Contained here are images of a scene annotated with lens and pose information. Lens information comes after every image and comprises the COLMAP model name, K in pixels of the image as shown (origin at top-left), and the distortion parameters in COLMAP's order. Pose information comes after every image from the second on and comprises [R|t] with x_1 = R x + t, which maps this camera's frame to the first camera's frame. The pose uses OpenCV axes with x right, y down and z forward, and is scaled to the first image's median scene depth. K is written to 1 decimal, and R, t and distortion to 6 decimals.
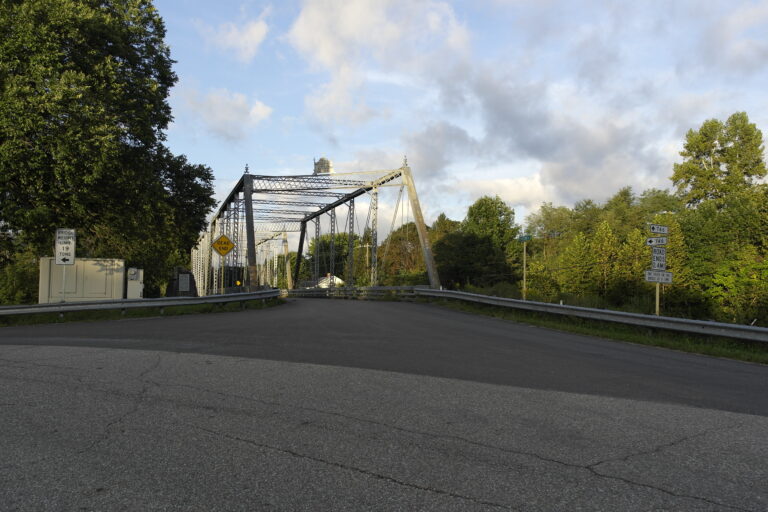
lens RADIAL K [[673.7, 0, 385.1], [0, 673.7, 258.5], [0, 0, 1]] dist [0.017403, 0.004634]
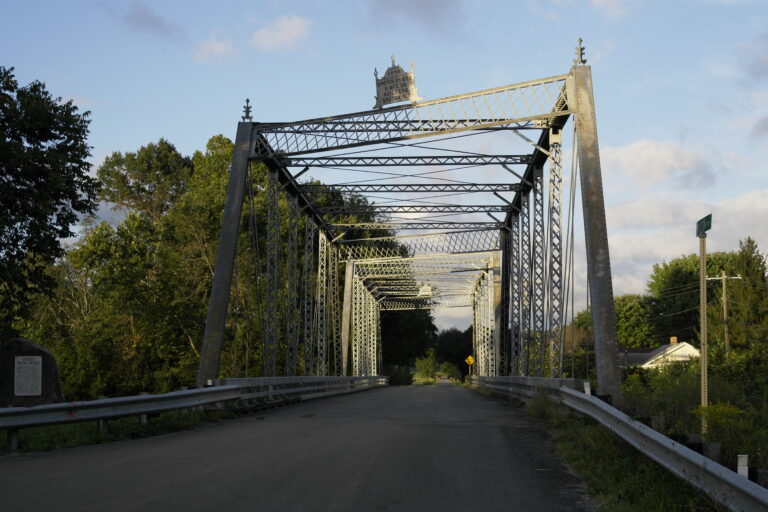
lens RADIAL K [[1261.0, 0, 384.0], [0, 1261.0, 259.1], [0, 0, 1]] dist [0.030087, 0.000000]
pose [[0.935953, -0.040162, -0.349828, 0.071358], [0.026435, 0.998685, -0.043927, 0.001100], [0.351133, 0.031866, 0.935783, 0.118059]]
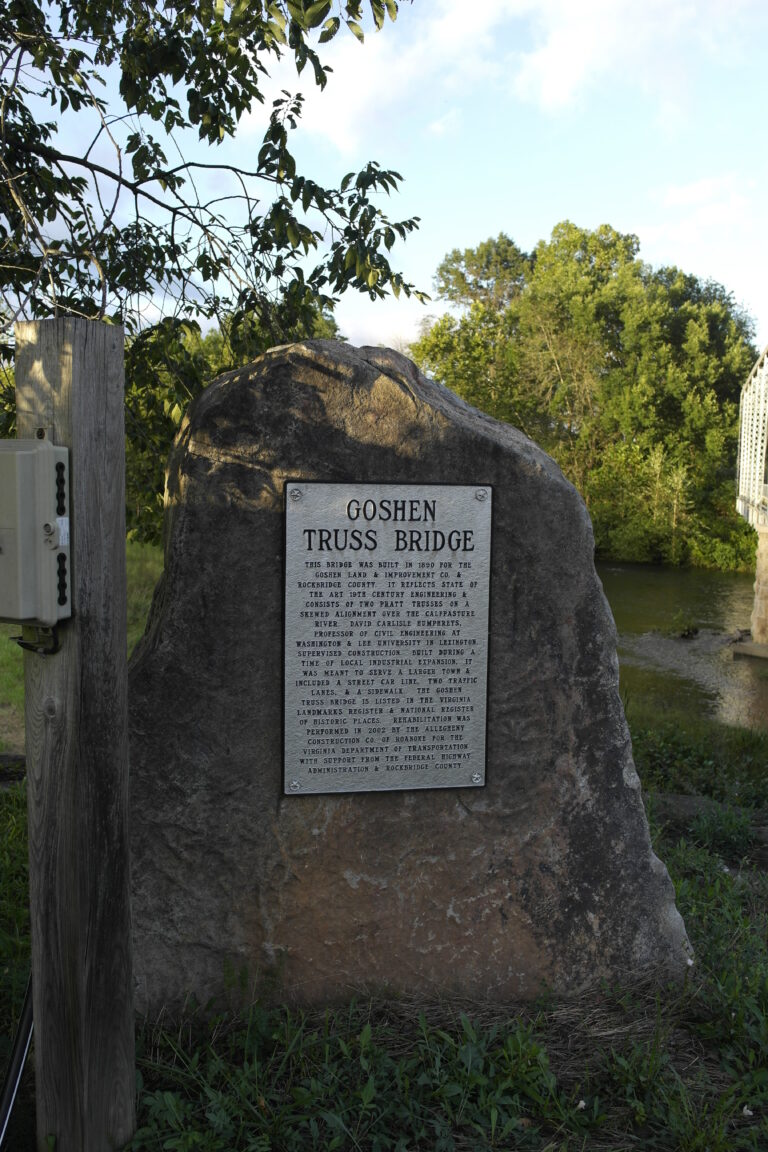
lens RADIAL K [[1010.6, 0, 380.4], [0, 1010.6, 577.0], [0, 0, 1]] dist [0.017403, 0.004634]
pose [[0.811722, 0.077786, -0.578840, -0.090975], [0.011003, 0.988879, 0.148318, 0.006760], [0.583940, -0.126762, 0.801839, 0.338301]]
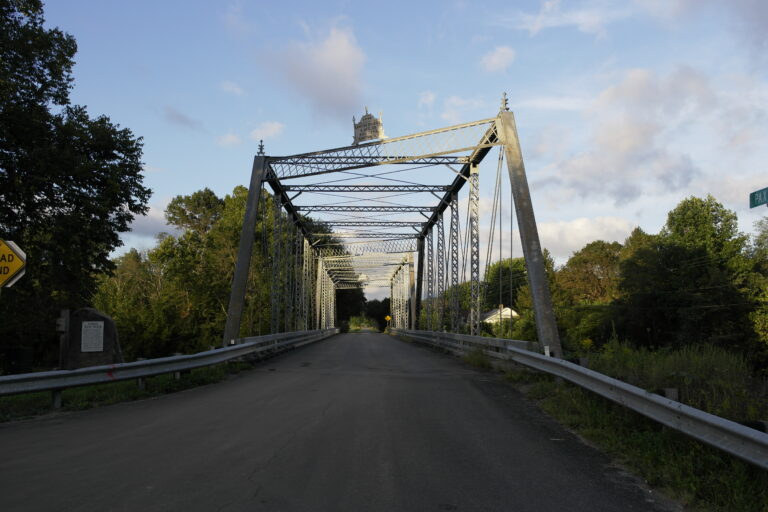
lens RADIAL K [[693.4, 0, 383.8], [0, 693.4, 255.9], [0, 0, 1]] dist [0.011890, 0.022334]
pose [[0.959715, -0.036701, -0.278567, 0.035813], [0.023800, 0.998488, -0.049555, 0.001185], [0.279964, 0.040929, 0.959138, 0.184356]]
